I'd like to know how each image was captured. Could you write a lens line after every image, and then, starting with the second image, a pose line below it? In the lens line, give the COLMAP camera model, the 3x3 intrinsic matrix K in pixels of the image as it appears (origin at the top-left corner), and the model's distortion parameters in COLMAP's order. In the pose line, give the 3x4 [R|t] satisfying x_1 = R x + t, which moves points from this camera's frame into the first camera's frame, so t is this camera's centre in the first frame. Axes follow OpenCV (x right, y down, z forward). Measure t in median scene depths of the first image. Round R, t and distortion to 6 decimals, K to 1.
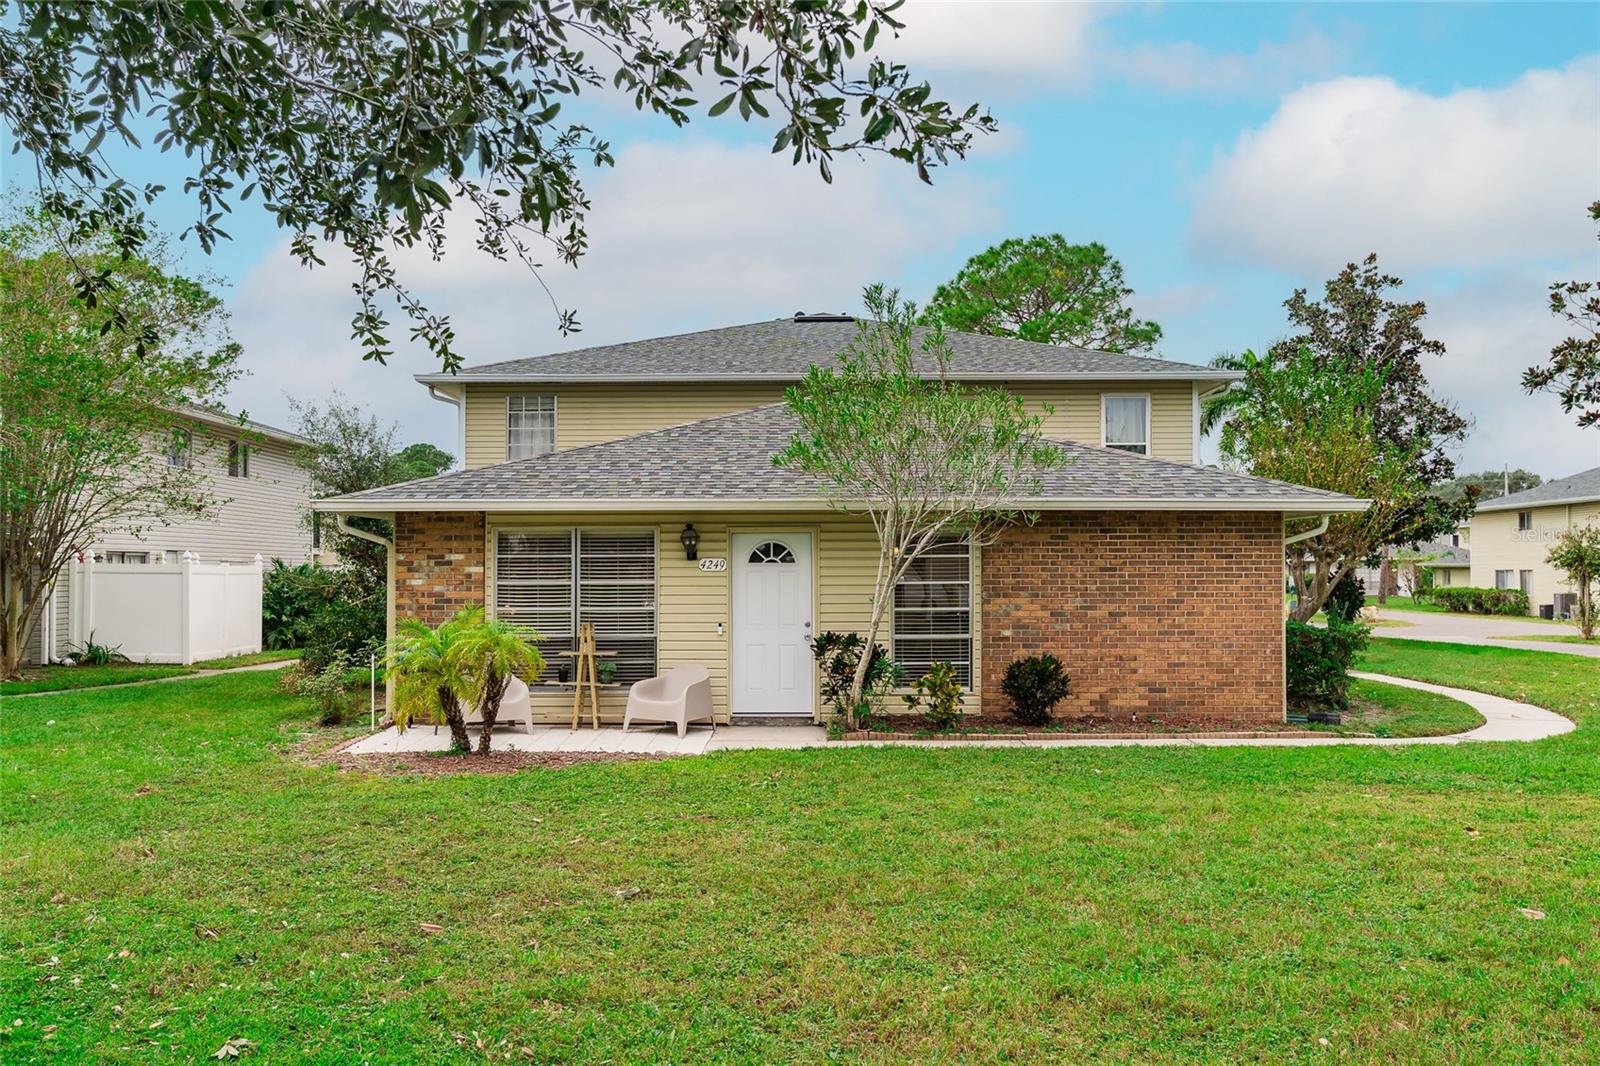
lens RADIAL K [[1389.3, 0, 799.6], [0, 1389.3, 543.0], [0, 0, 1]] dist [-0.011747, 0.001587]
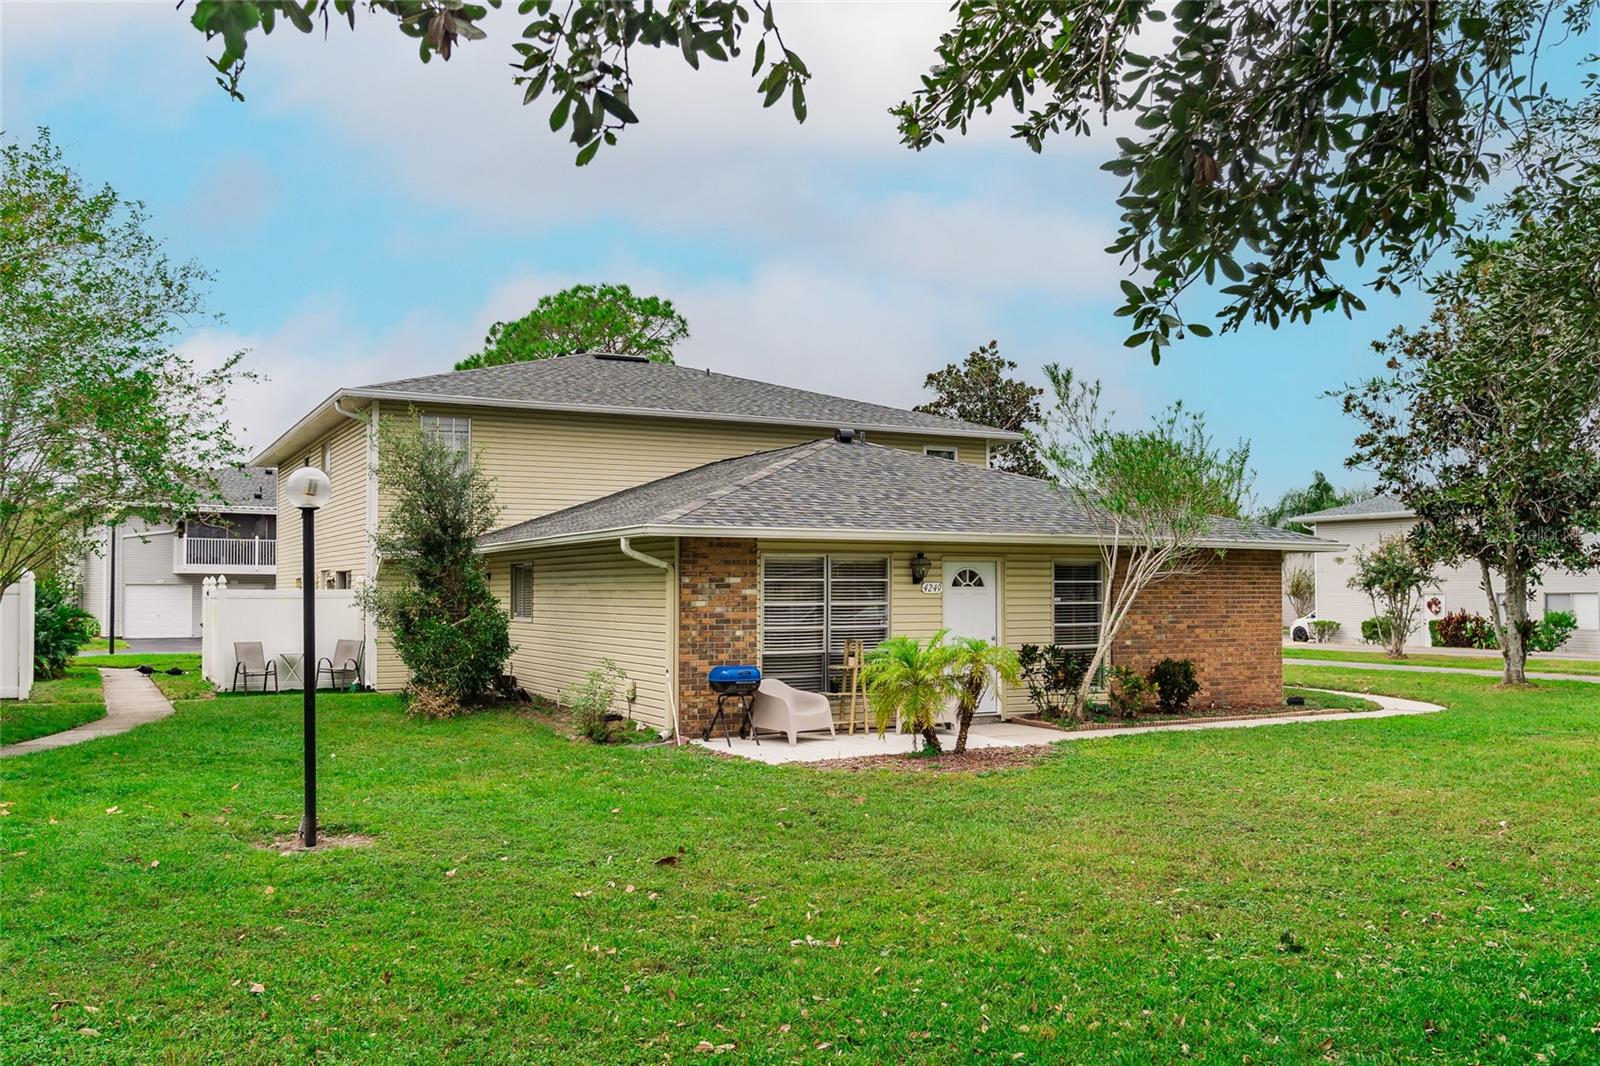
lens RADIAL K [[1316.2, 0, 800.7], [0, 1316.2, 526.4], [0, 0, 1]] dist [0.007810, 0.001717]
pose [[0.882231, 0.025077, 0.470148, -0.683265], [-0.011166, 0.999414, -0.032355, 0.000798], [-0.470684, 0.023295, 0.881994, 0.073569]]
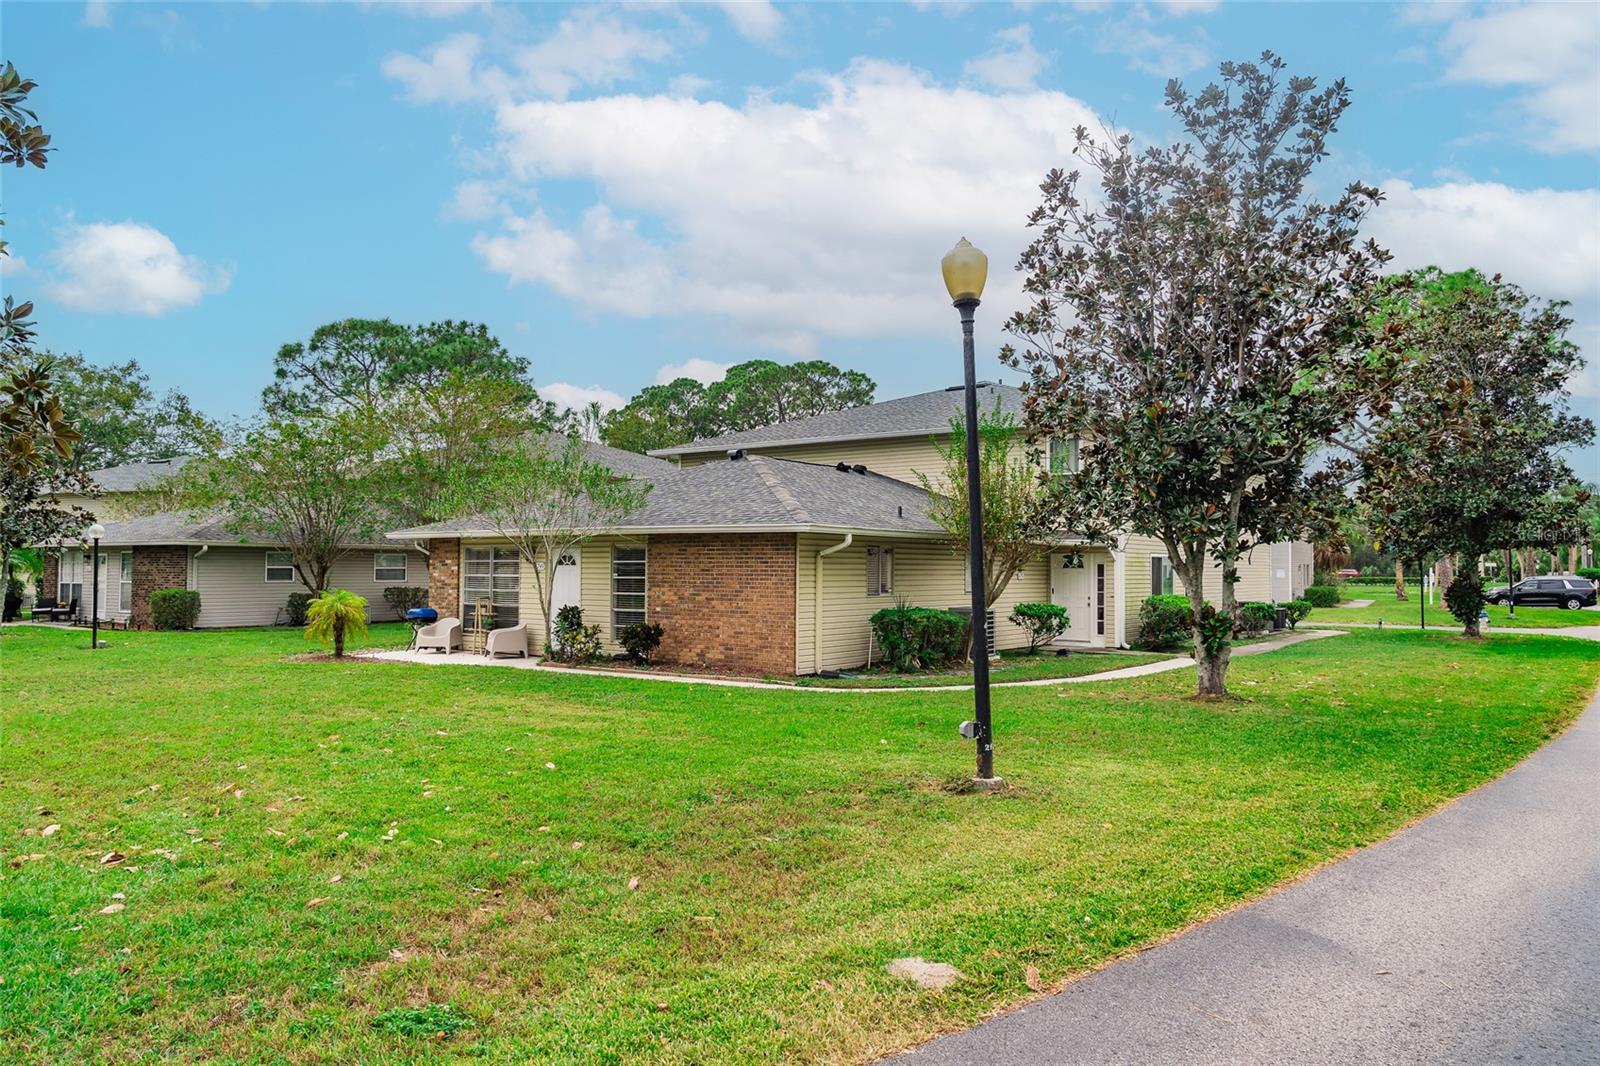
lens RADIAL K [[1087.8, 0, 797.9], [0, 1087.8, 536.7], [0, 0, 1]] dist [-0.035124, 0.004442]
pose [[0.813569, -0.011235, -0.581360, 1.020079], [0.005886, 0.999921, -0.011086, -0.005023], [0.581439, 0.005597, 0.813571, 0.058114]]
